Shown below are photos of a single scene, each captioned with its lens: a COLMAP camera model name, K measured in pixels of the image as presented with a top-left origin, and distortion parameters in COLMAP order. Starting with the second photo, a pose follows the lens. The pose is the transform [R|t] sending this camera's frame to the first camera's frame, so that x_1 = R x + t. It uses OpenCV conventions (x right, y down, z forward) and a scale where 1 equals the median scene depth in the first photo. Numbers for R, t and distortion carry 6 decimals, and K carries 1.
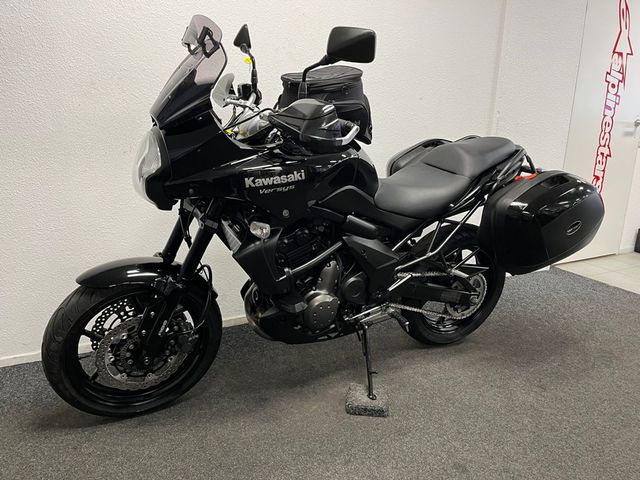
lens RADIAL K [[488.1, 0, 320.0], [0, 488.1, 240.0], [0, 0, 1]] dist [0.077005, -0.106096]
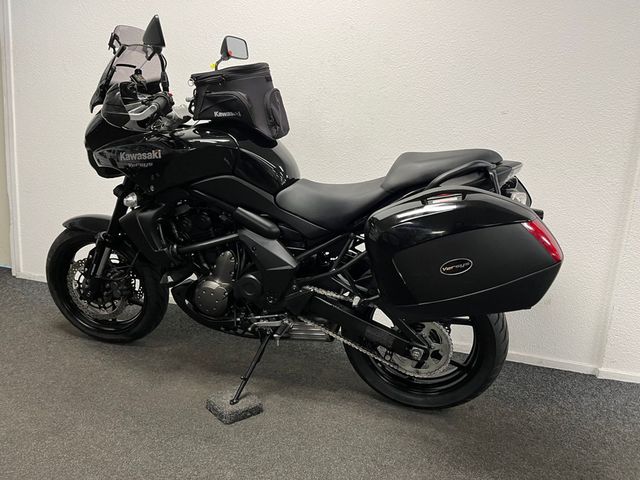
lens RADIAL K [[488.1, 0, 320.0], [0, 488.1, 240.0], [0, 0, 1]] dist [0.077005, -0.106096]
pose [[0.733725, 0.158160, -0.660782, 0.834668], [-0.224959, 0.974227, -0.016608, -0.005877], [0.641124, 0.160834, 0.750394, 0.355103]]
